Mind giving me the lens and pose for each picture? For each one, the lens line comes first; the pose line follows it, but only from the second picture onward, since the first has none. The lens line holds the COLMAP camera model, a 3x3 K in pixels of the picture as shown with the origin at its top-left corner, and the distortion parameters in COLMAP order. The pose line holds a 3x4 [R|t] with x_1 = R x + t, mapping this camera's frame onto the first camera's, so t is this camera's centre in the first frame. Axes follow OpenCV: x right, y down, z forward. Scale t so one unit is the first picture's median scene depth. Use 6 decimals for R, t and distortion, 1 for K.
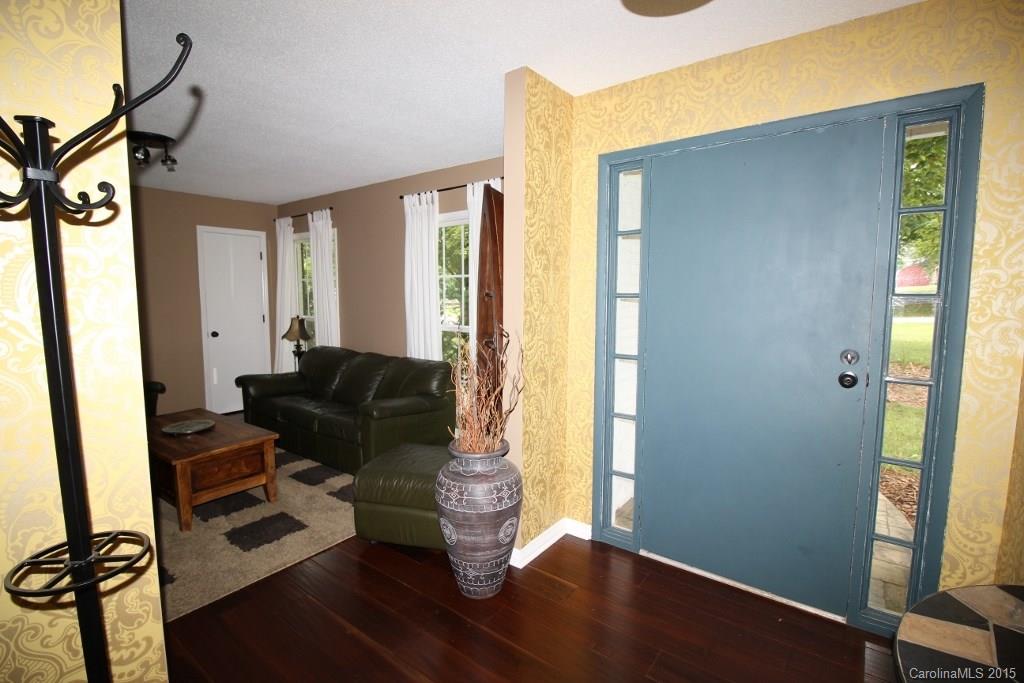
lens RADIAL K [[478.4, 0, 513.8], [0, 478.4, 339.7], [0, 0, 1]] dist [0.010427, -0.018458]
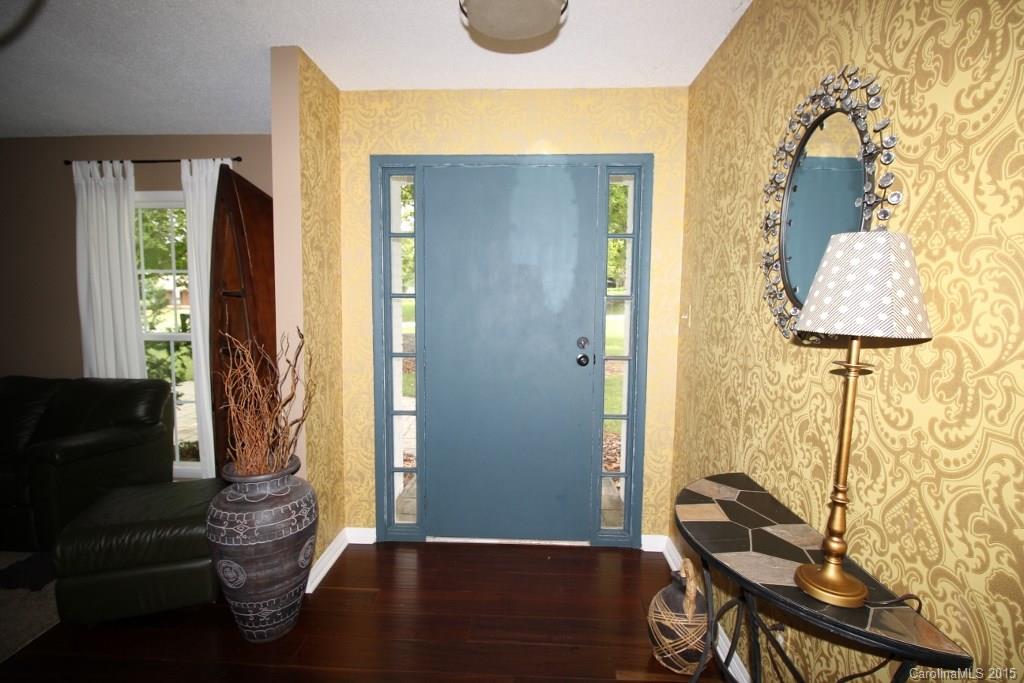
lens RADIAL K [[478.4, 0, 513.8], [0, 478.4, 339.7], [0, 0, 1]] dist [0.010427, -0.018458]
pose [[0.817622, -0.042333, 0.574197, -0.169173], [0.048490, 0.998813, 0.004592, 0.009524], [-0.573710, 0.024088, 0.818704, 0.018134]]
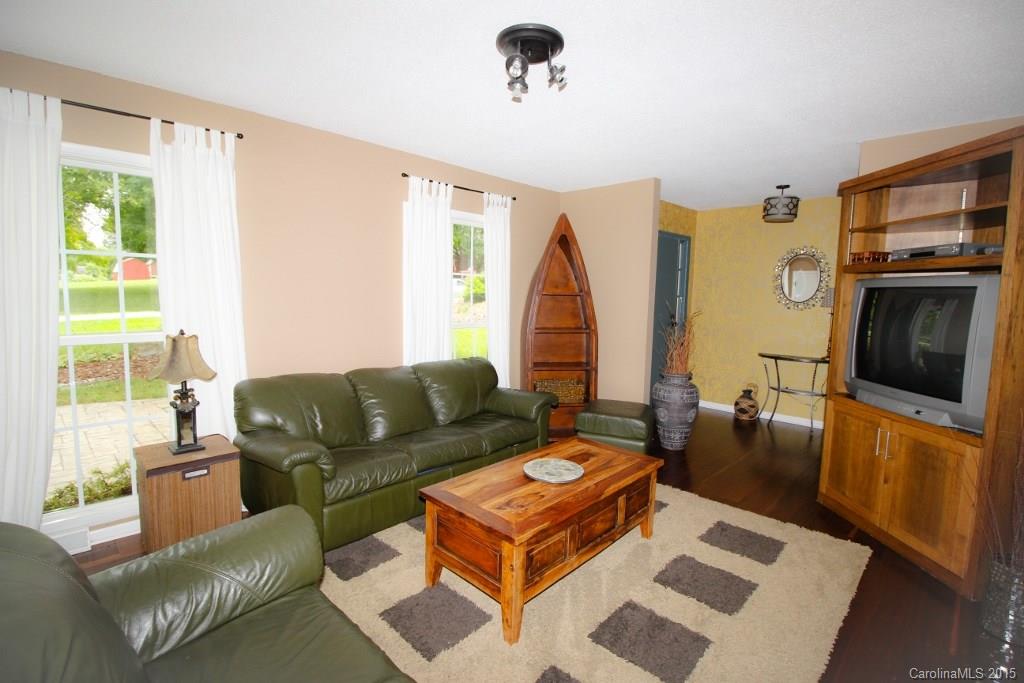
lens RADIAL K [[478.4, 0, 513.8], [0, 478.4, 339.7], [0, 0, 1]] dist [0.010427, -0.018458]
pose [[0.118804, -0.090238, 0.988809, -1.757098], [0.081912, 0.993358, 0.080812, -0.102229], [-0.989533, 0.071394, 0.125406, 1.190137]]
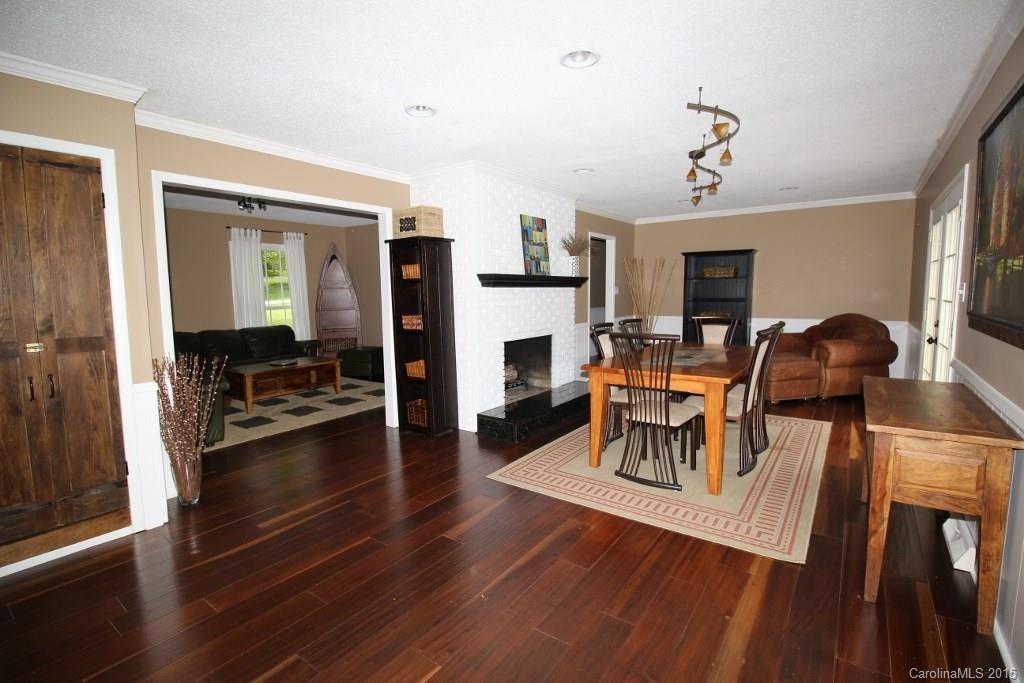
lens RADIAL K [[478.4, 0, 513.8], [0, 478.4, 339.7], [0, 0, 1]] dist [0.010427, -0.018458]
pose [[-0.027398, -0.104291, 0.994169, -3.075624], [0.113372, 0.987801, 0.106748, 0.012635], [-0.993175, 0.115636, -0.015240, 0.211689]]
